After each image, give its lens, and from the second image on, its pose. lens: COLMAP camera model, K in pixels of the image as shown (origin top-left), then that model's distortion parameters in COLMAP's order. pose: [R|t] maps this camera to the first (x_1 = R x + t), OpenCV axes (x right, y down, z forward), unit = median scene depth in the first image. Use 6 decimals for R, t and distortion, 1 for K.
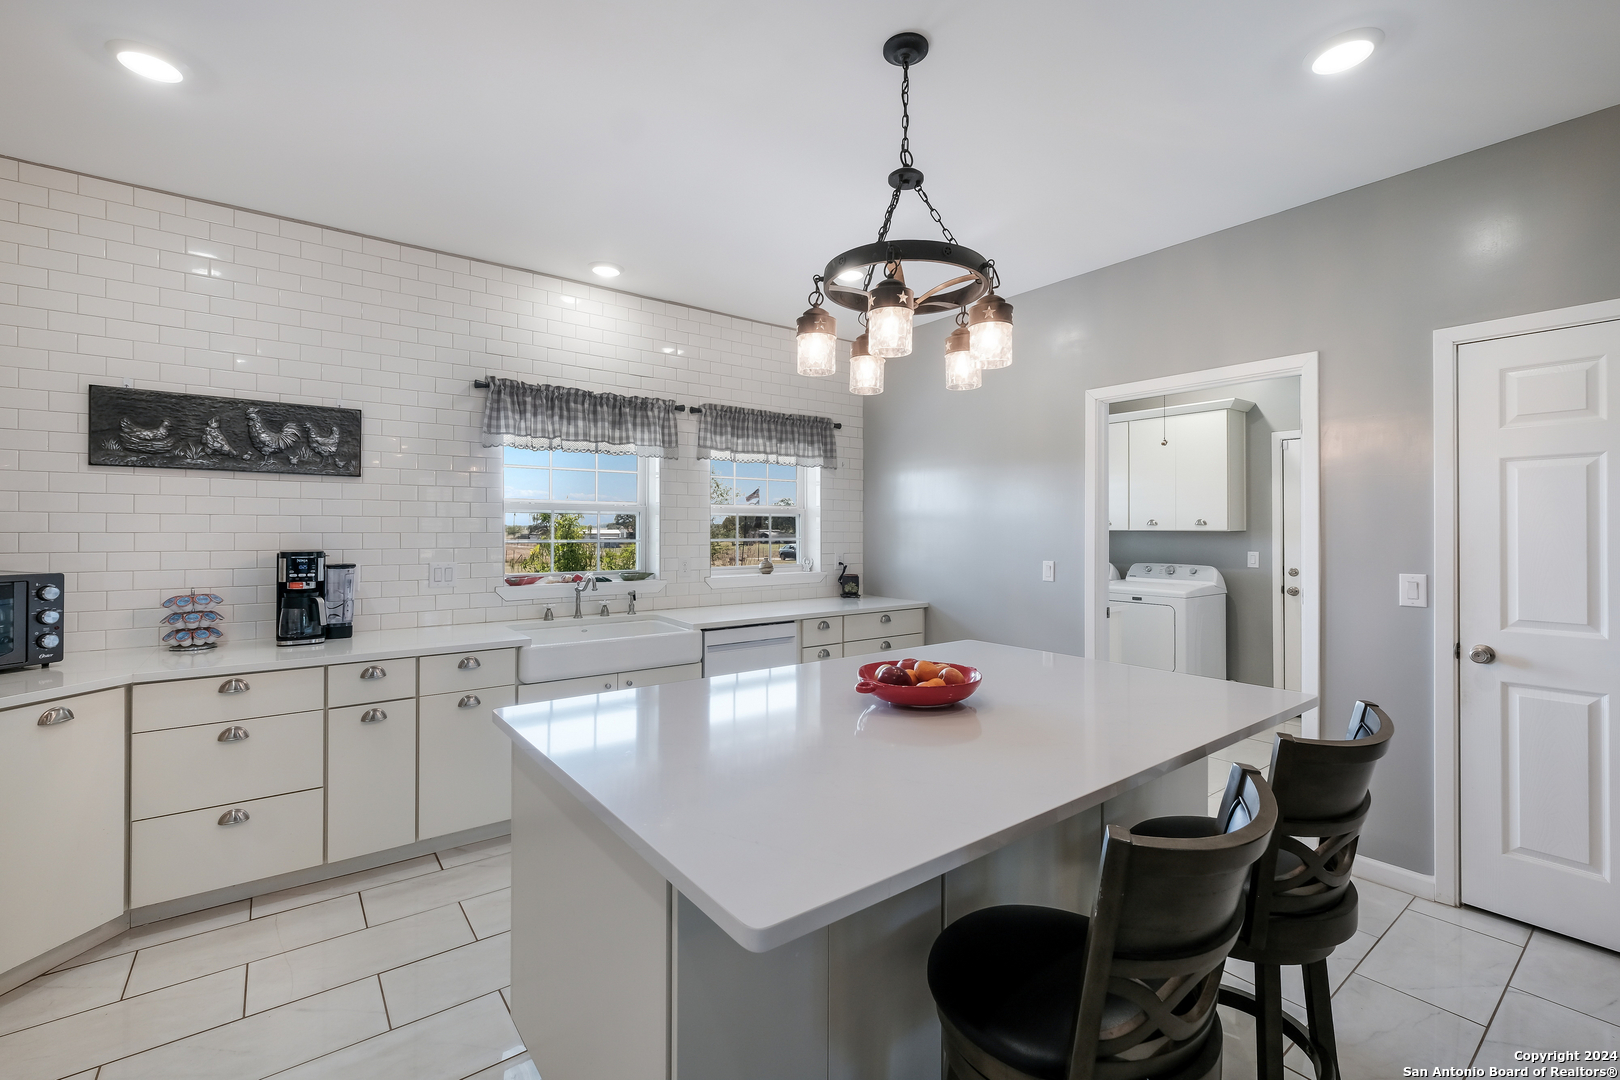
lens RADIAL K [[705.8, 0, 811.4], [0, 705.8, 529.0], [0, 0, 1]] dist [0.004488, 0.001390]
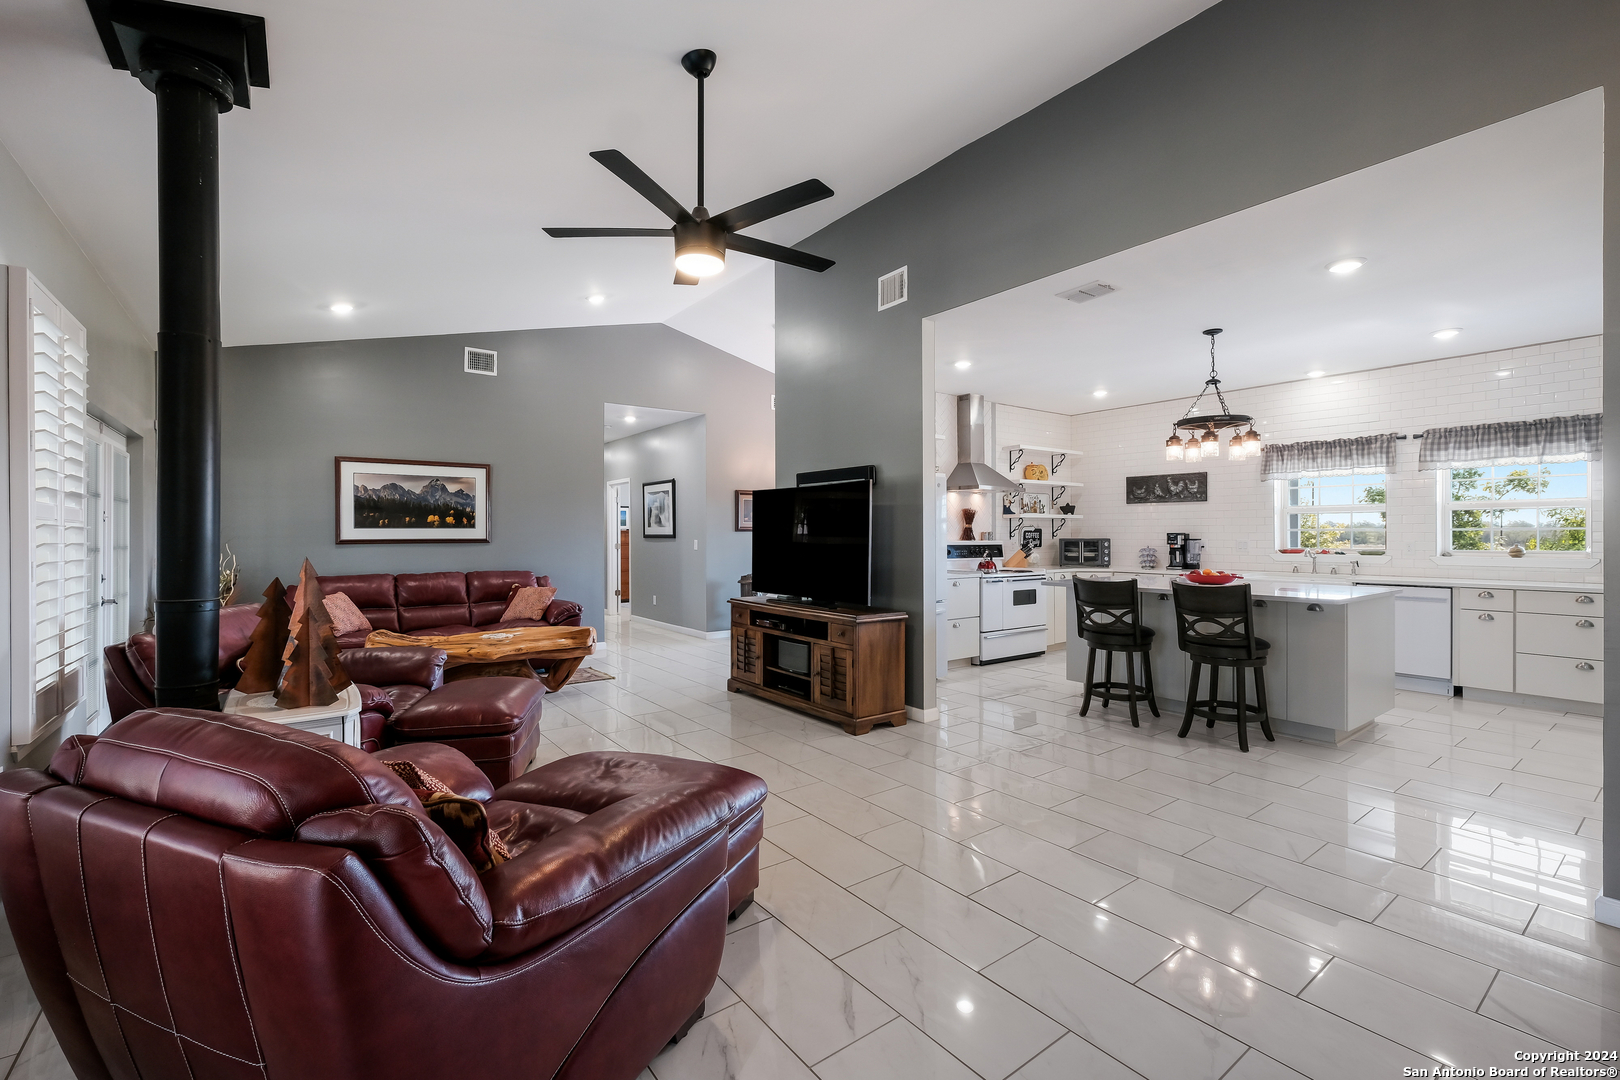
lens RADIAL K [[705.8, 0, 811.3], [0, 705.8, 539.3], [0, 0, 1]] dist [0.004488, 0.001390]
pose [[-0.010335, 0.003286, -0.999941, 1.393742], [0.000951, 0.999994, 0.003276, 0.034387], [0.999946, -0.000917, -0.010338, -0.212147]]
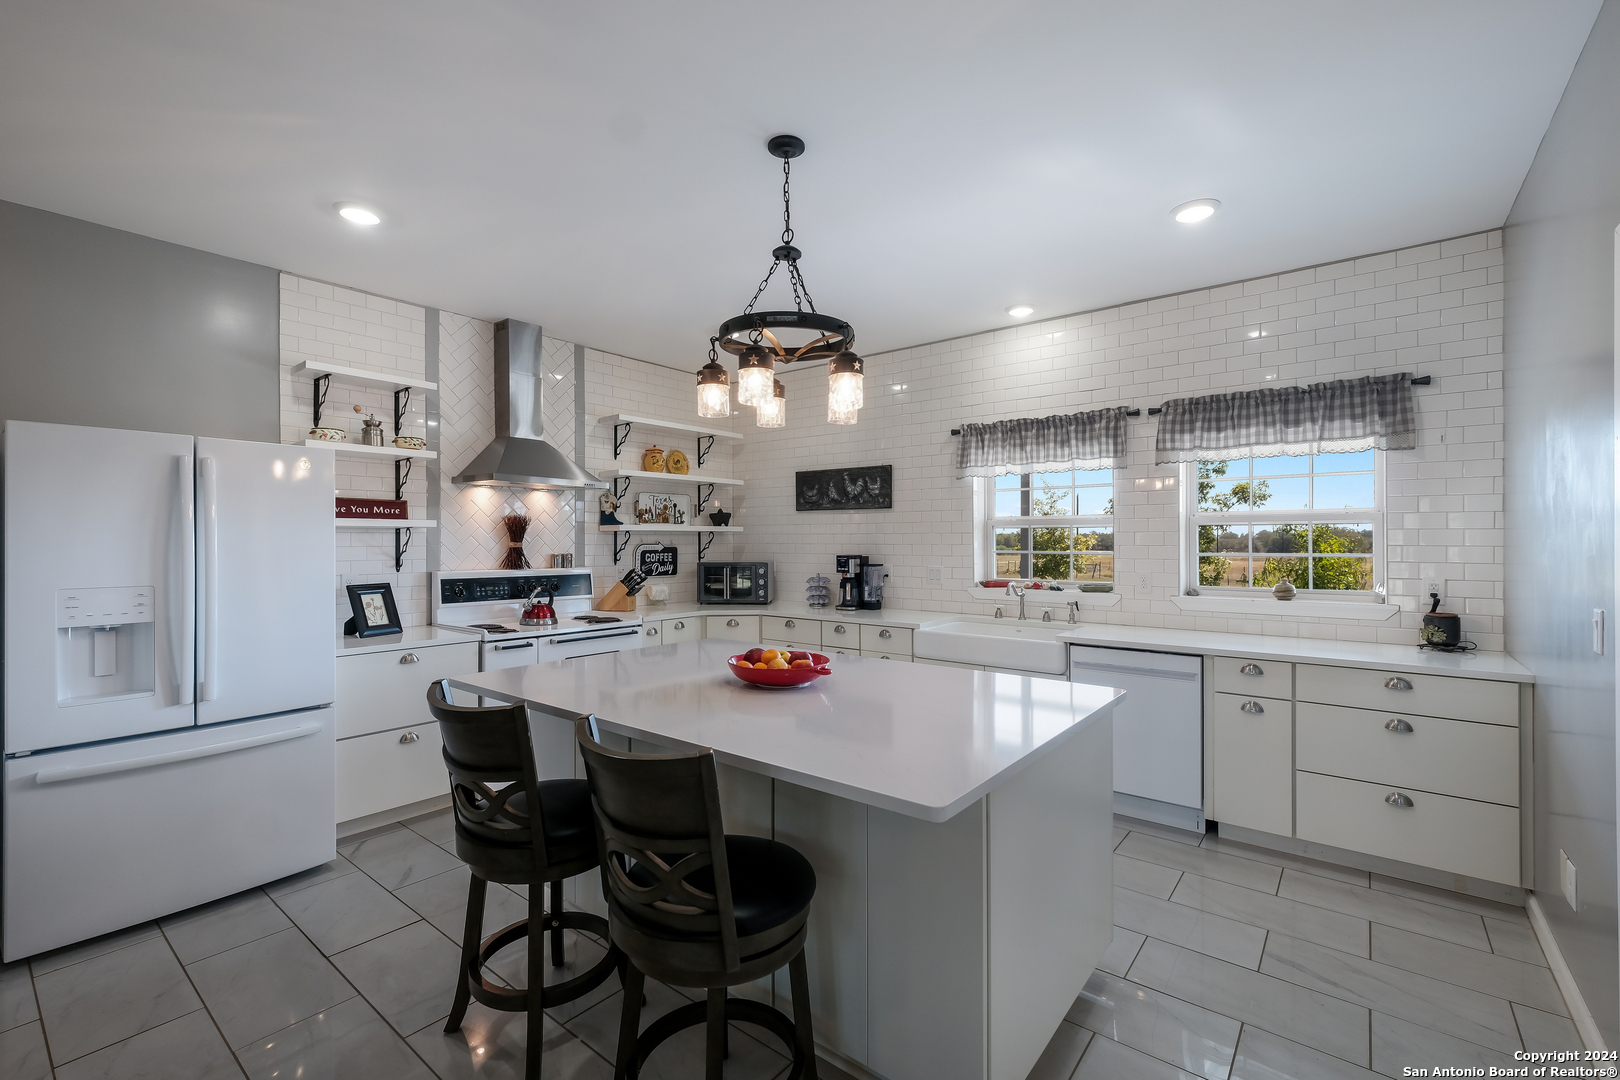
lens RADIAL K [[705.8, 0, 804.8], [0, 705.8, 542.0], [0, 0, 1]] dist [0.004488, 0.001390]
pose [[0.233902, -0.001905, -0.972258, 0.684302], [0.000626, 0.999998, -0.001808, 0.002426], [0.972260, -0.000186, 0.233903, 0.384795]]
